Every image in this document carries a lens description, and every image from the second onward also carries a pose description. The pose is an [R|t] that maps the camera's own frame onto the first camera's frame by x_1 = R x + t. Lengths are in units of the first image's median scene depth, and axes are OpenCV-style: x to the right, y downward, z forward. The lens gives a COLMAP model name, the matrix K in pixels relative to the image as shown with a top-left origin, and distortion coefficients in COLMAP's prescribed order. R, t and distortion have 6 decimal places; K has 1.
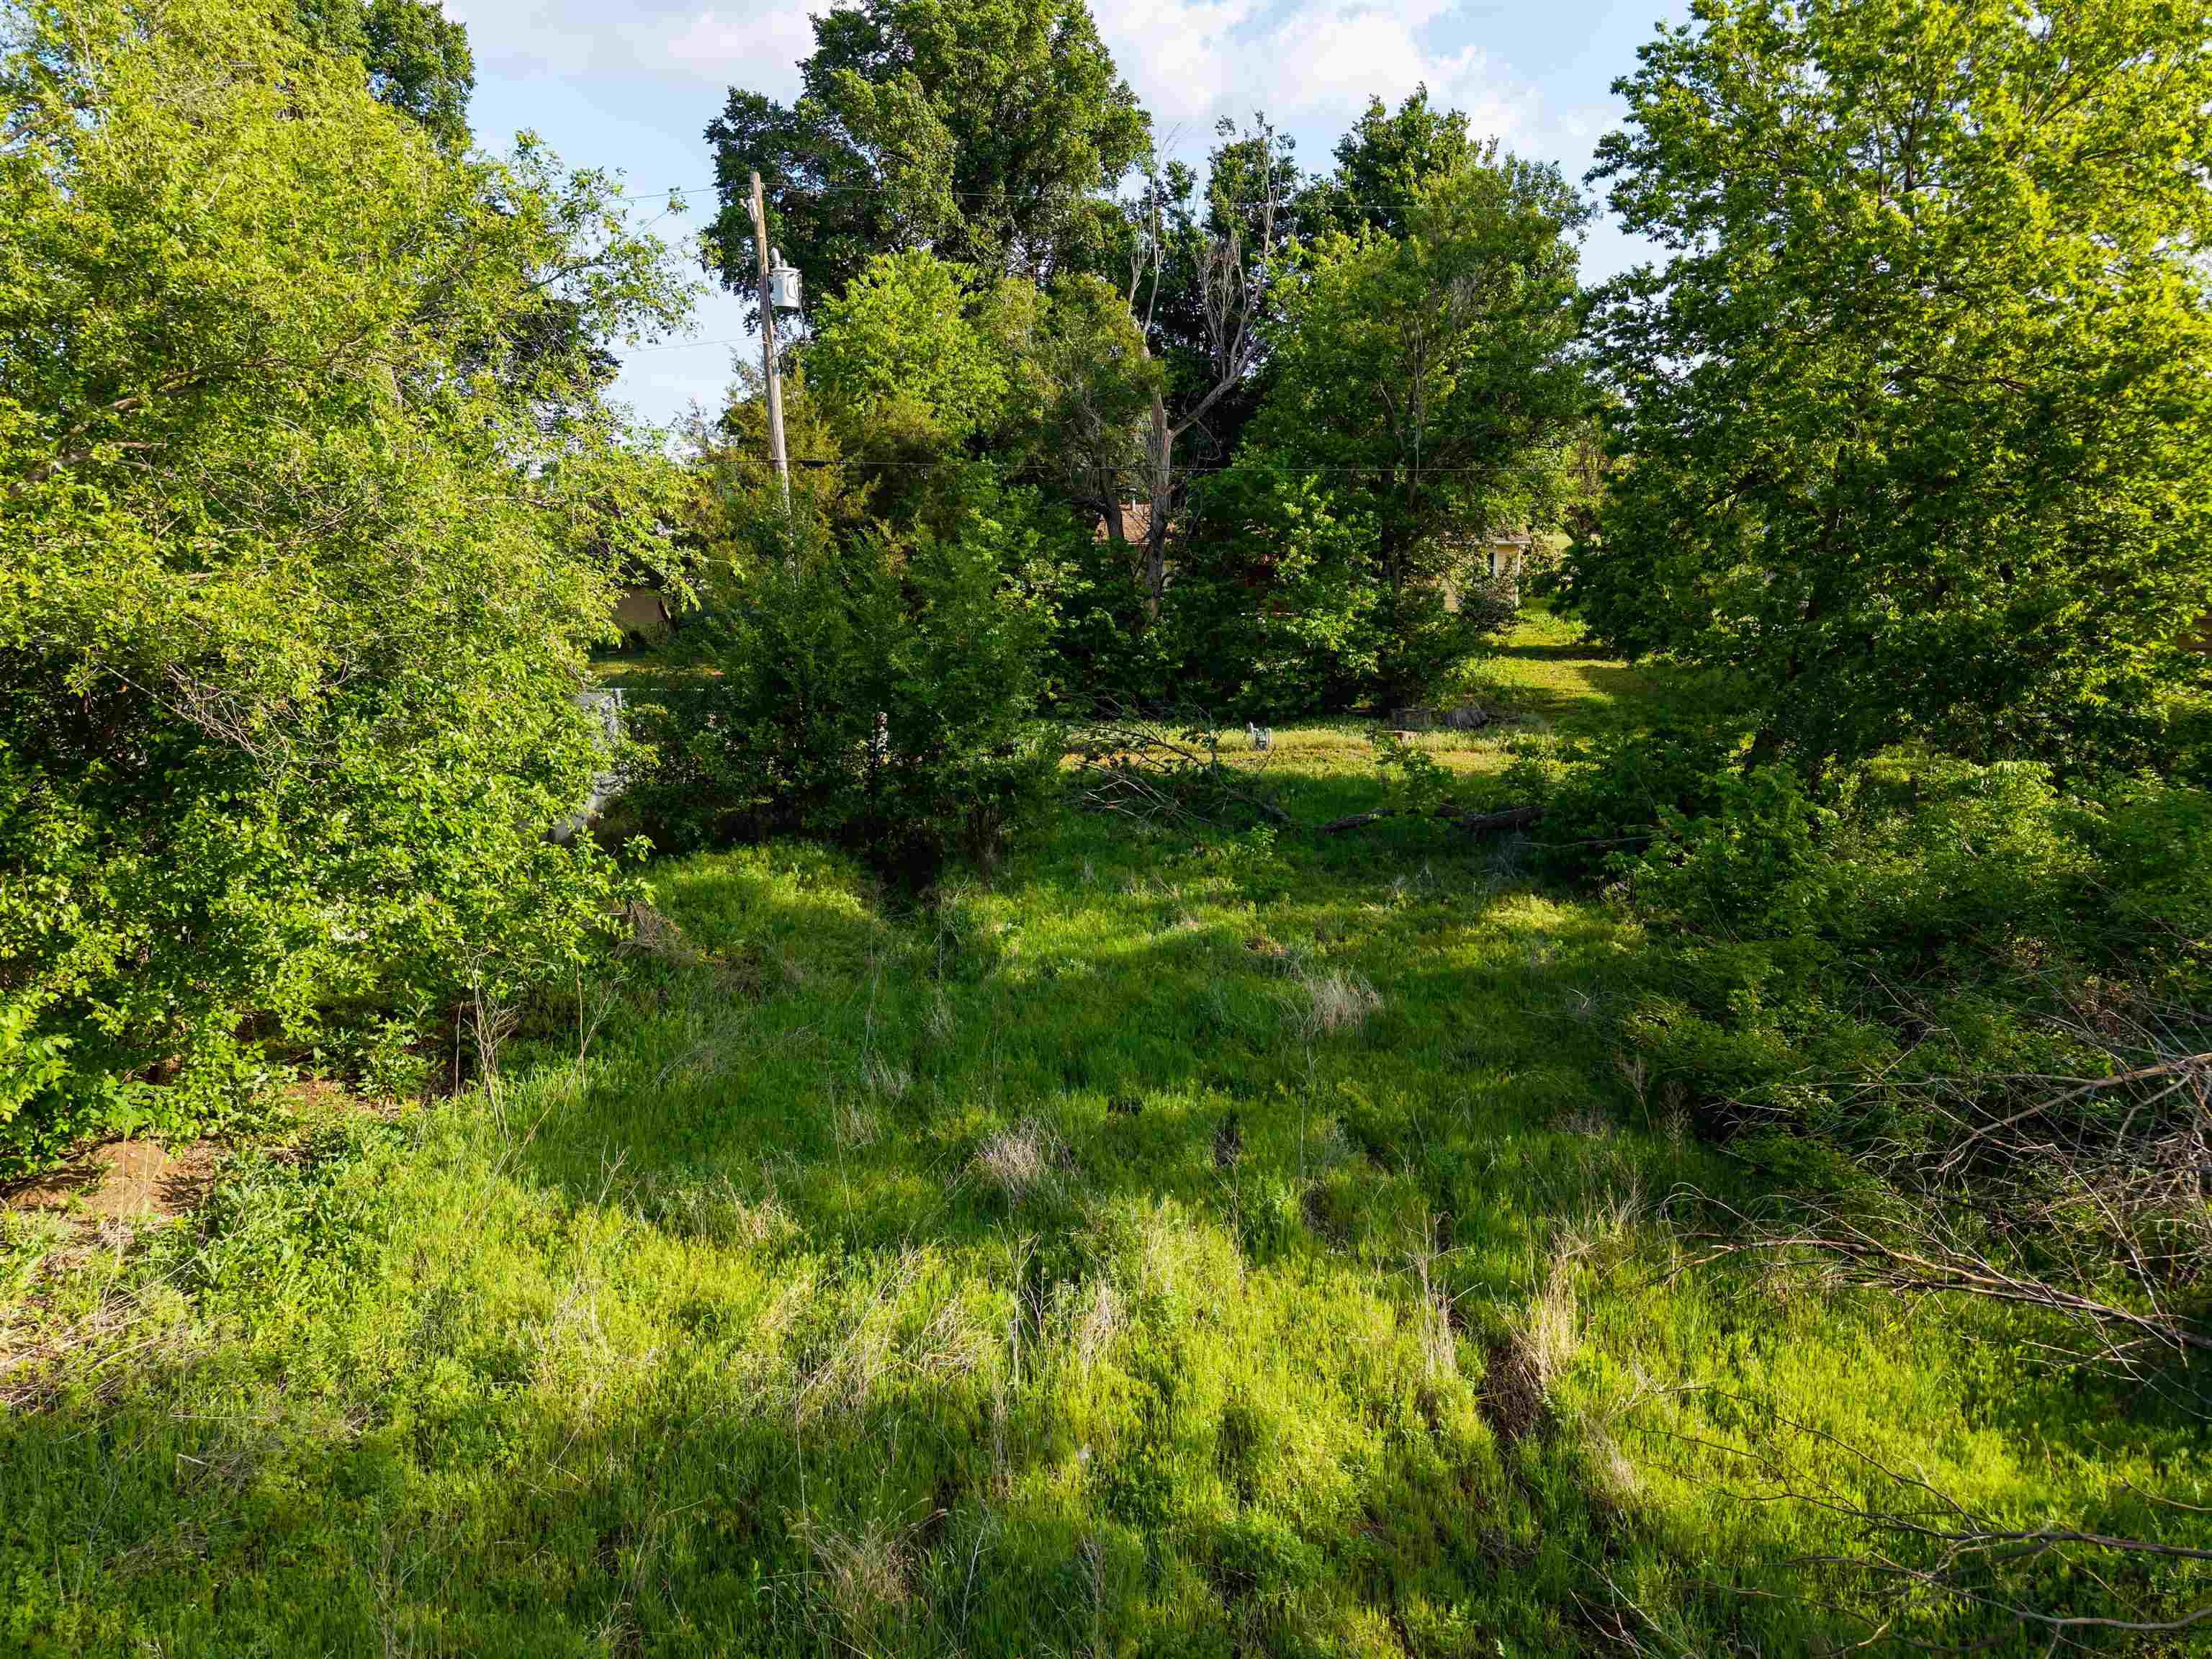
lens RADIAL K [[1489.5, 0, 1106.0], [0, 1489.5, 829.5], [0, 0, 1]] dist [0.007993, -0.006672]
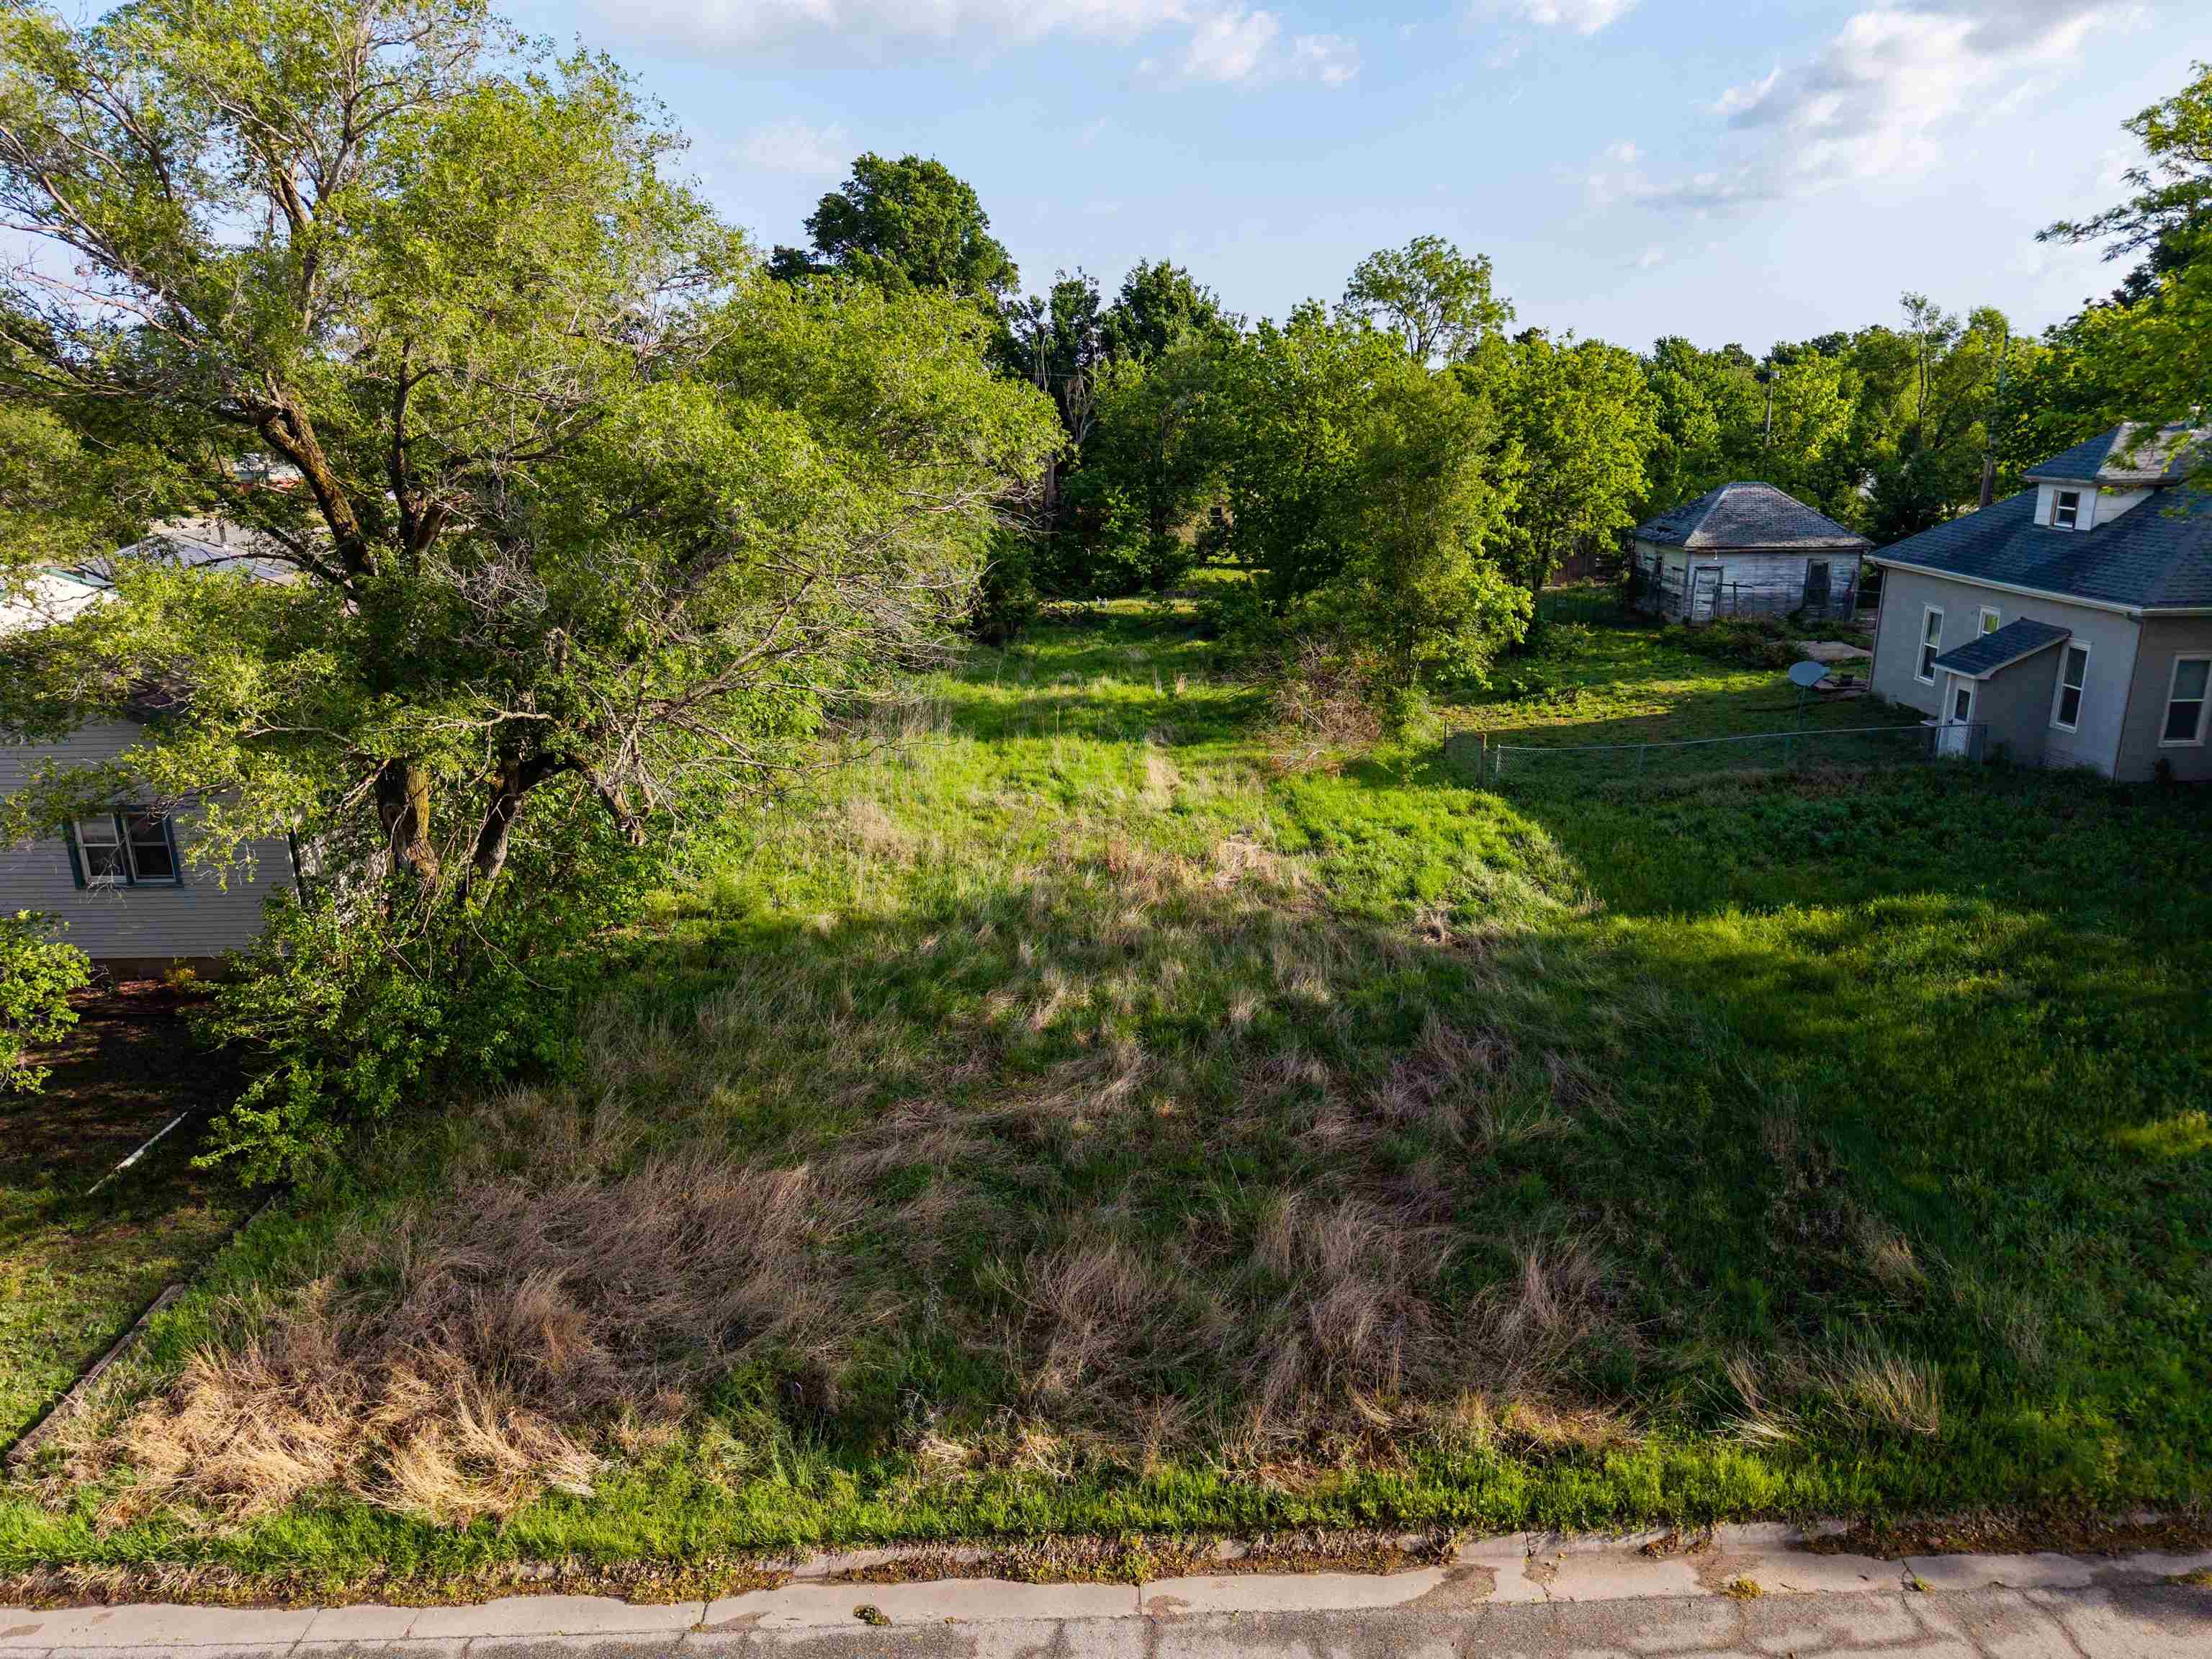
lens RADIAL K [[1489.5, 0, 1106.0], [0, 1489.5, 829.5], [0, 0, 1]] dist [0.007993, -0.006672]
pose [[0.989910, -0.039690, 0.136023, -0.145747], [0.033247, 0.998230, 0.049316, 0.117572], [-0.137740, -0.044296, 0.989477, -0.870674]]
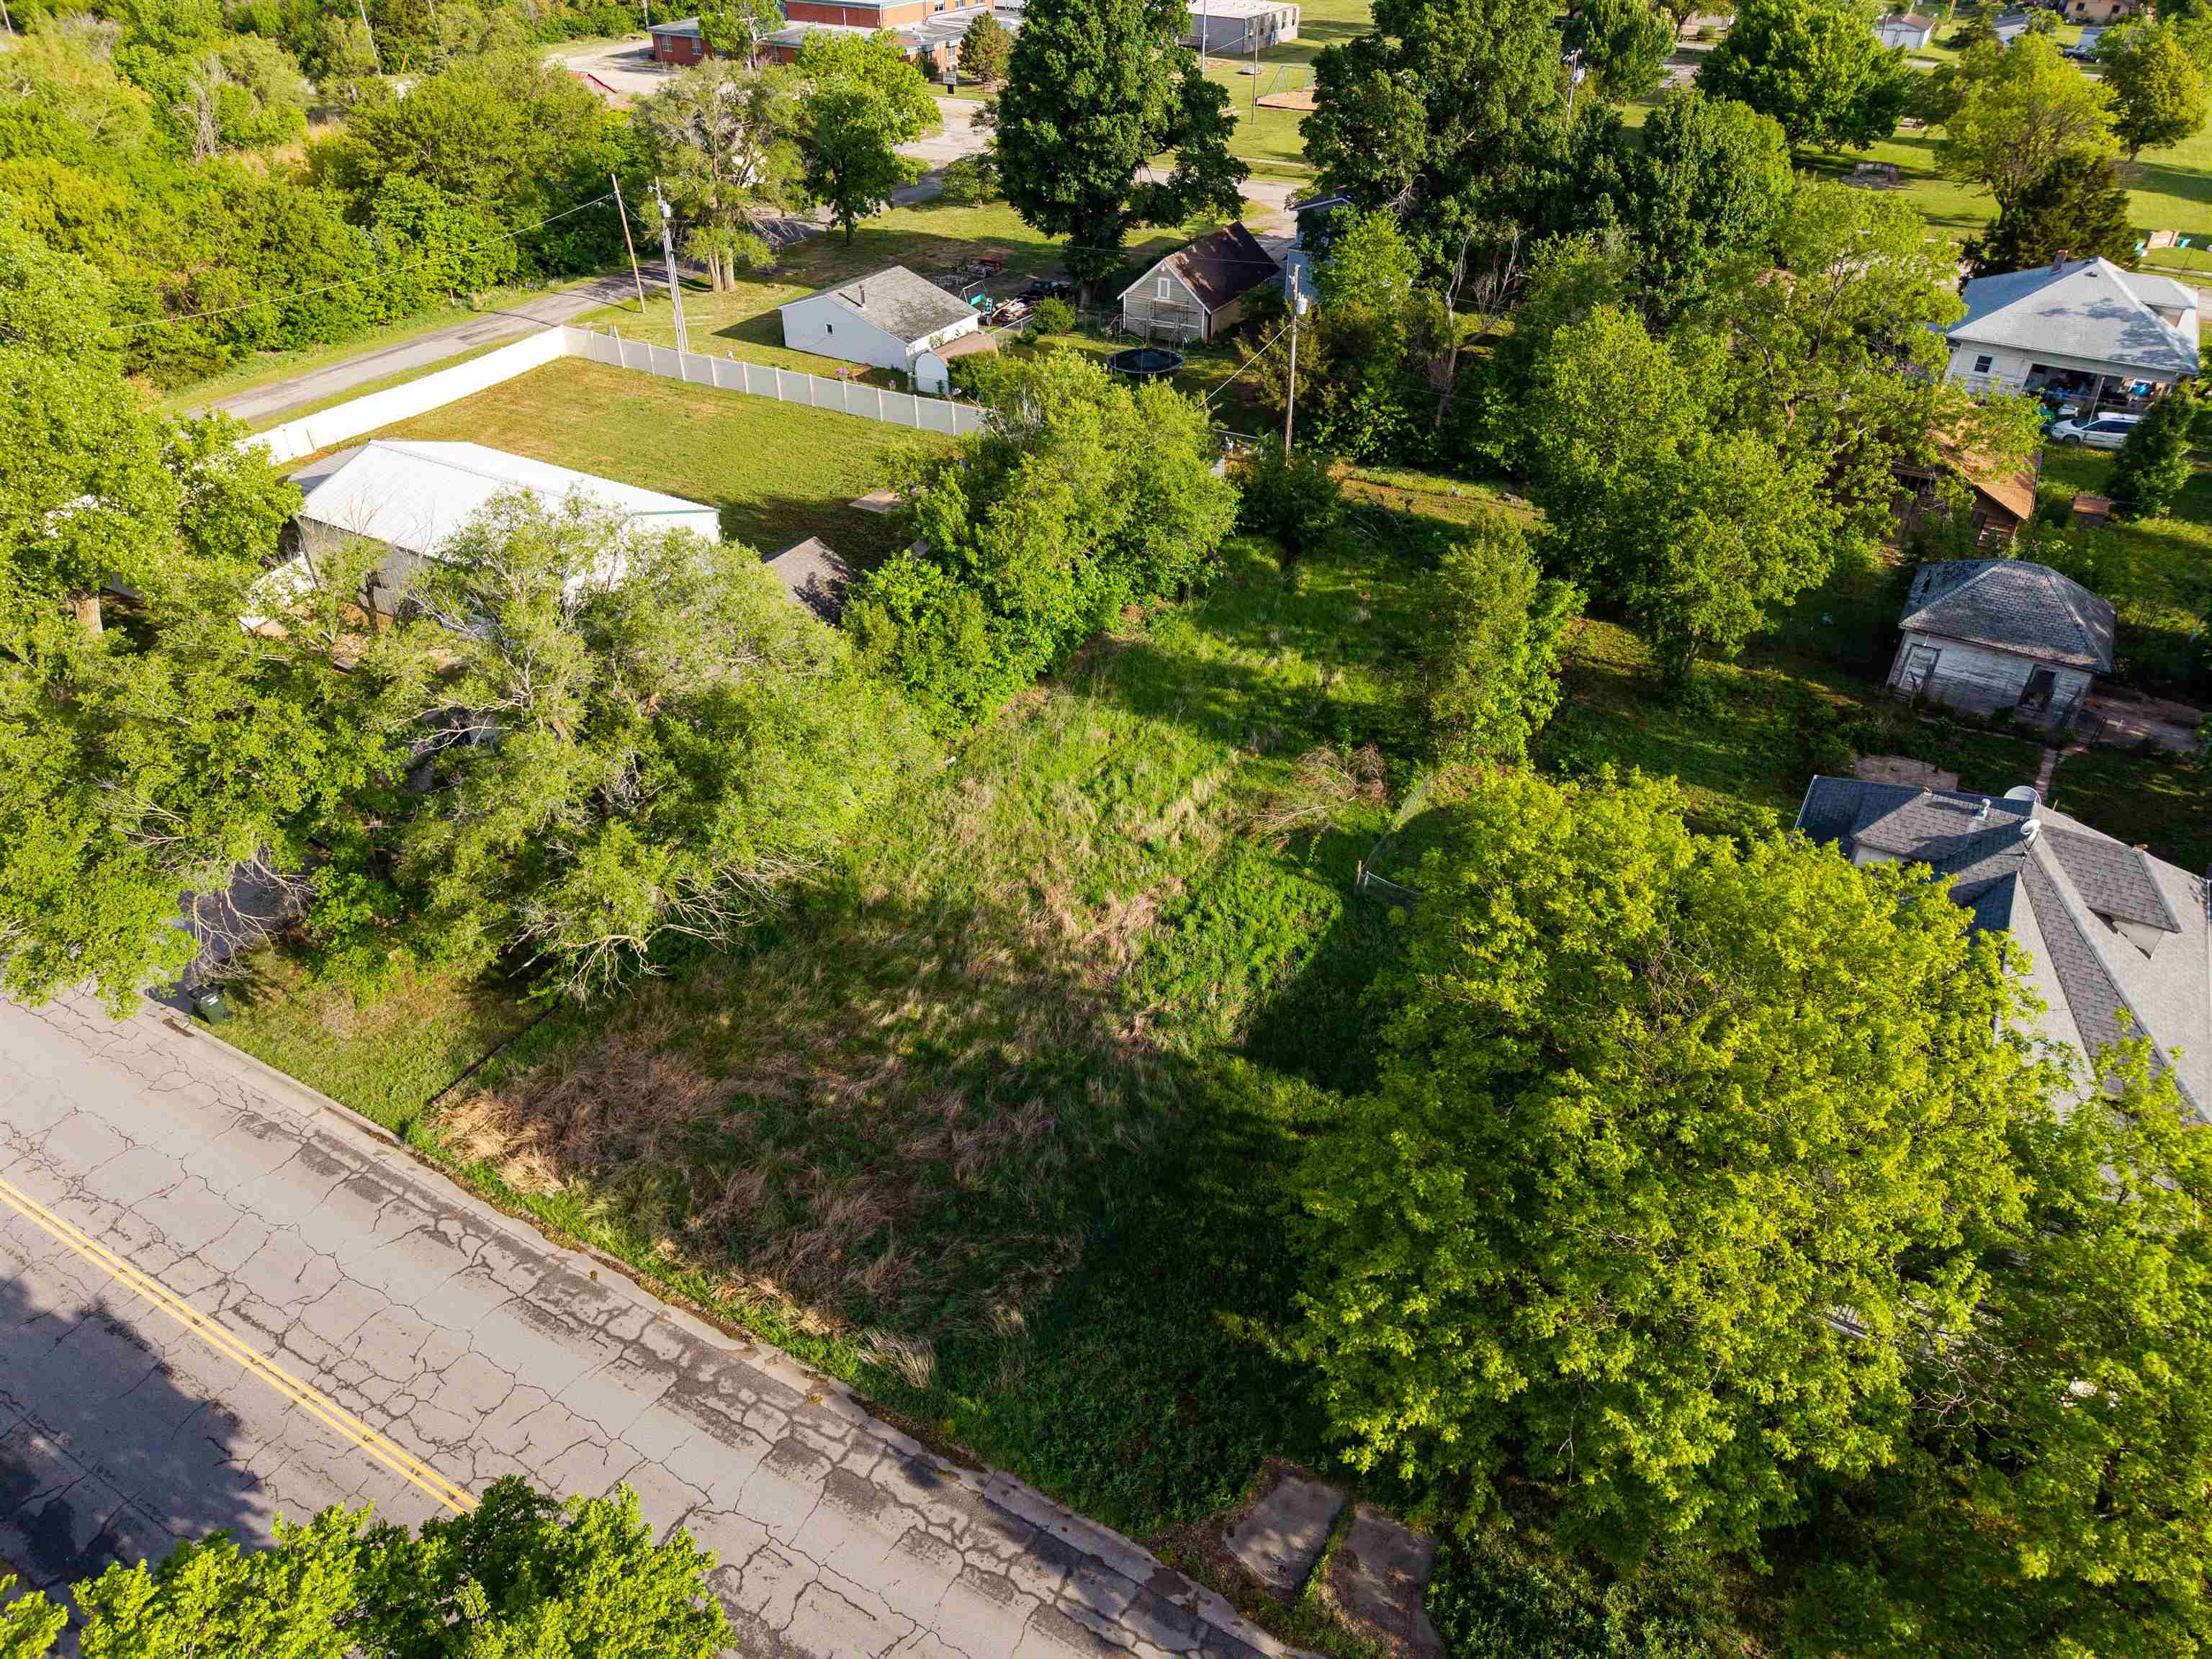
lens RADIAL K [[1489.5, 0, 1106.0], [0, 1489.5, 829.5], [0, 0, 1]] dist [0.007993, -0.006672]
pose [[0.921809, 0.234955, -0.308324, 0.330410], [-0.099638, 0.912268, 0.397290, -0.339682], [0.374620, -0.335505, 0.864348, -1.149126]]
